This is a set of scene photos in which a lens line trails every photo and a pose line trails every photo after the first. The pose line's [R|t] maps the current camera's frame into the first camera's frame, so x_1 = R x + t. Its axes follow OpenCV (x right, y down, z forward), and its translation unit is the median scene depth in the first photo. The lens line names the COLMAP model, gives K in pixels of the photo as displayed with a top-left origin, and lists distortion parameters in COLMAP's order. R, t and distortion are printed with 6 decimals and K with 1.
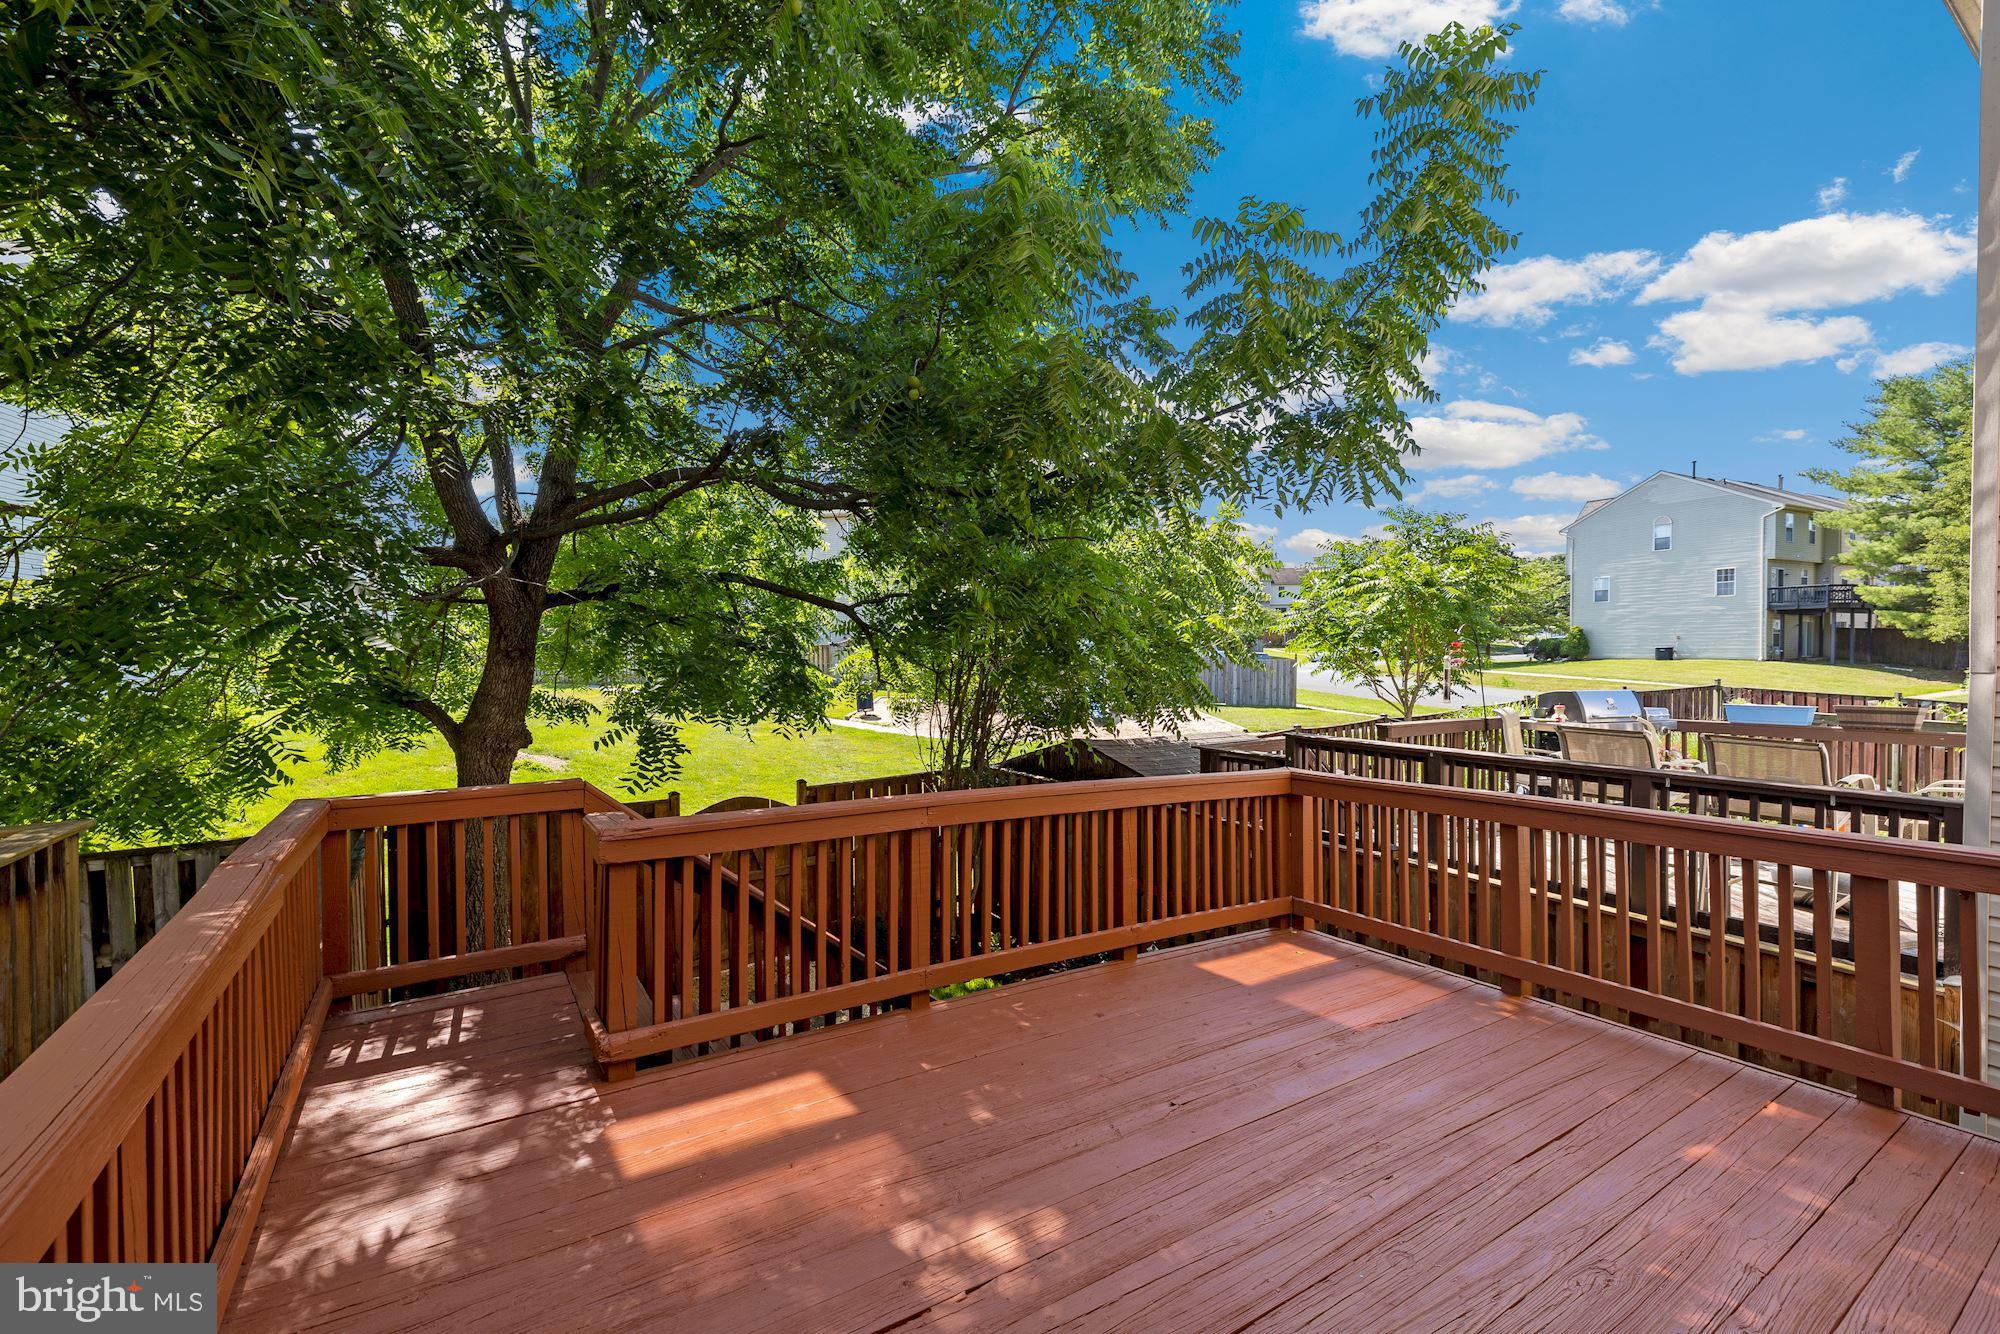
lens RADIAL K [[856.8, 0, 1000.0], [0, 856.8, 667.0], [0, 0, 1]] dist [0.000274, 0.000047]
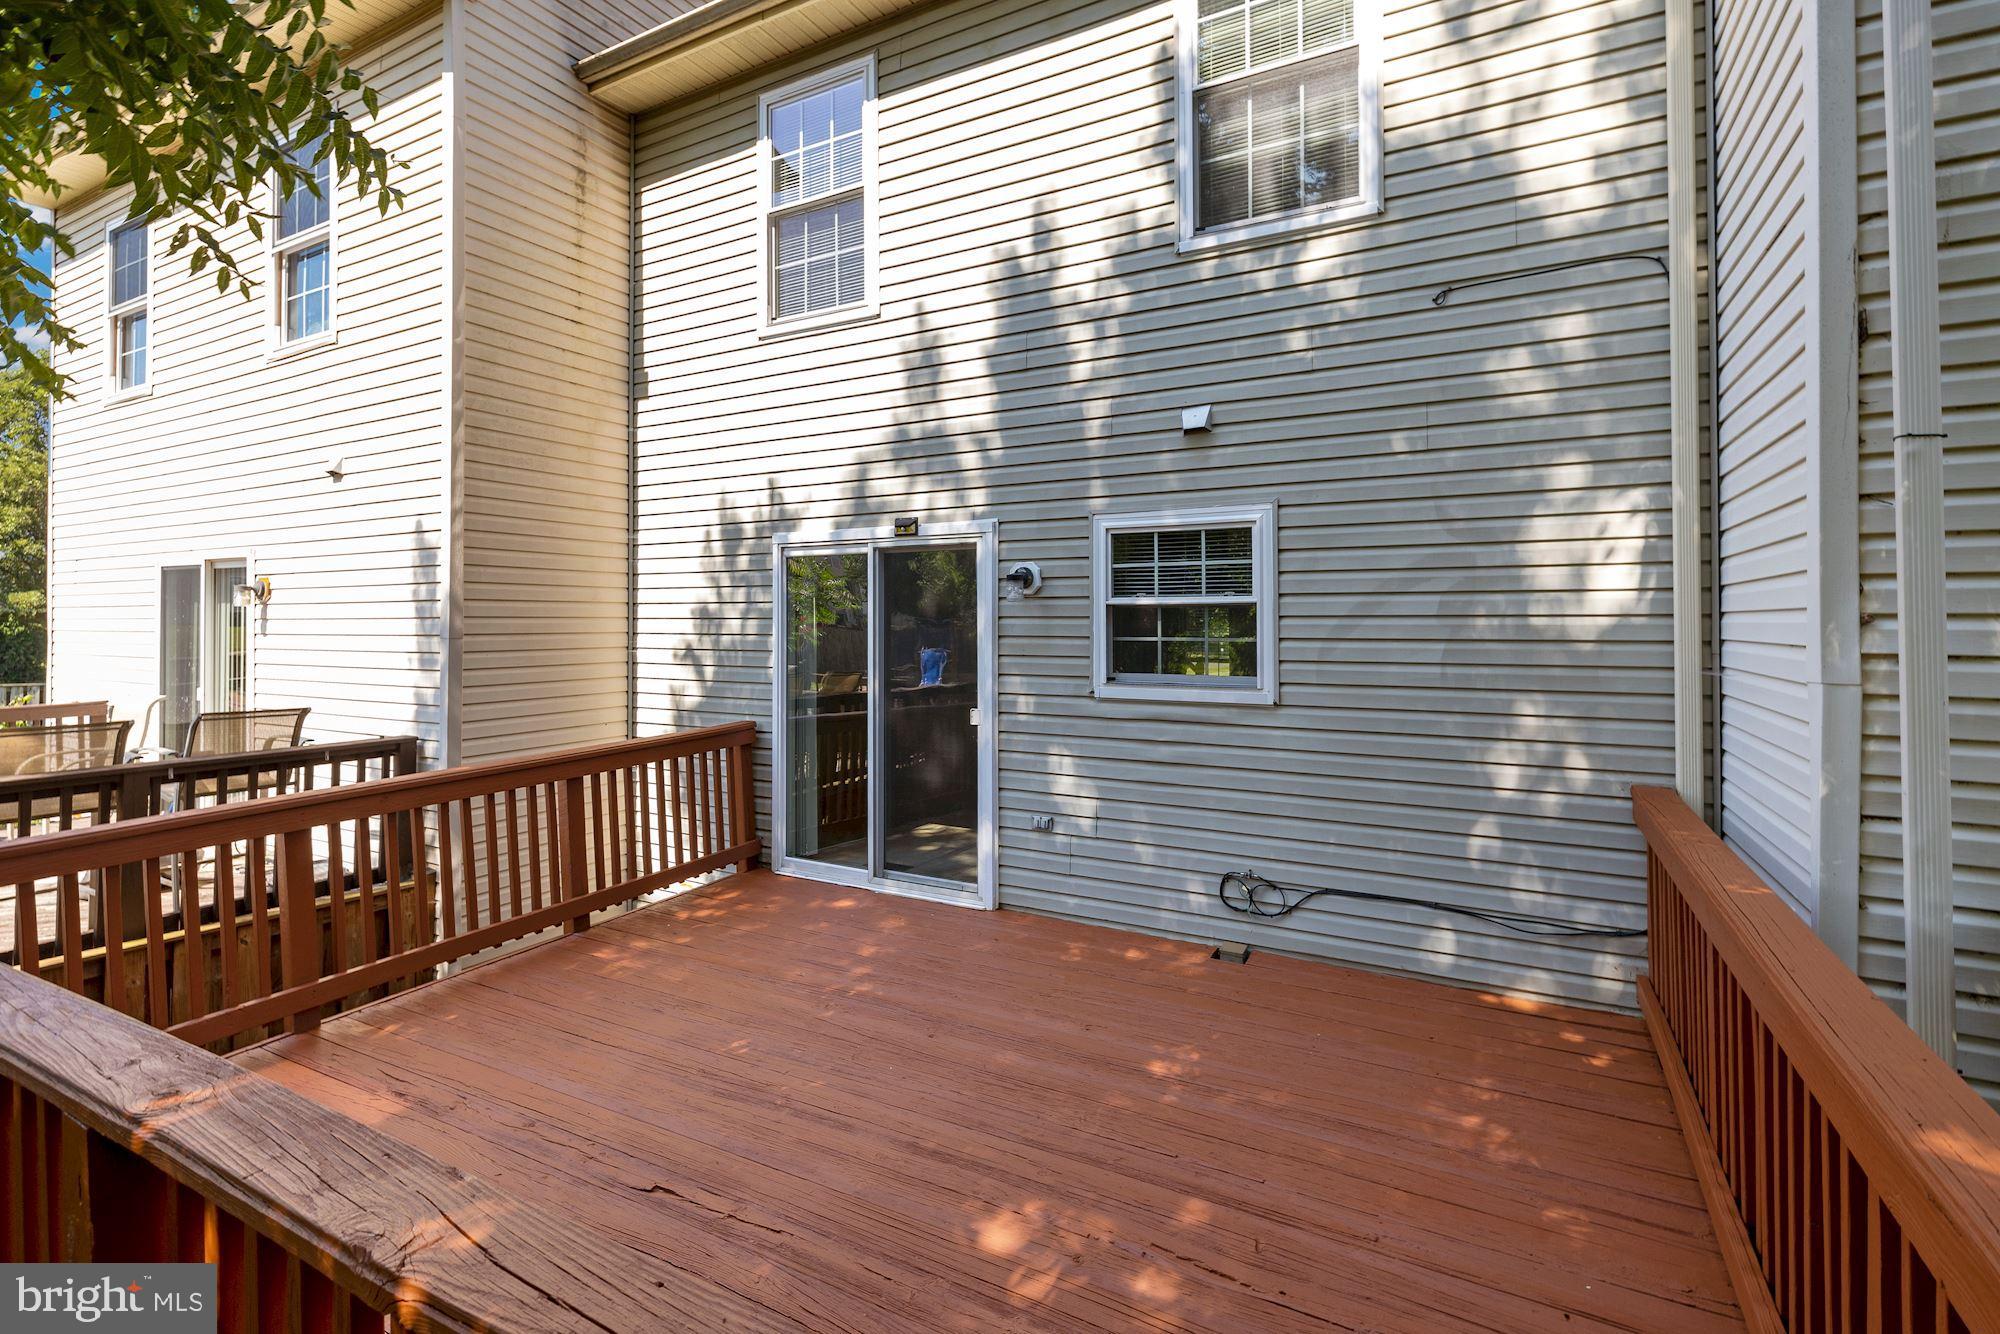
lens RADIAL K [[915.4, 0, 999.8], [0, 915.4, 608.6], [0, 0, 1]] dist [-0.000408, 0.000012]
pose [[-0.476672, 0.014228, 0.878966, -0.531183], [0.003726, 0.999893, -0.014165, -0.015476], [-0.879073, -0.003477, -0.476674, 0.851919]]
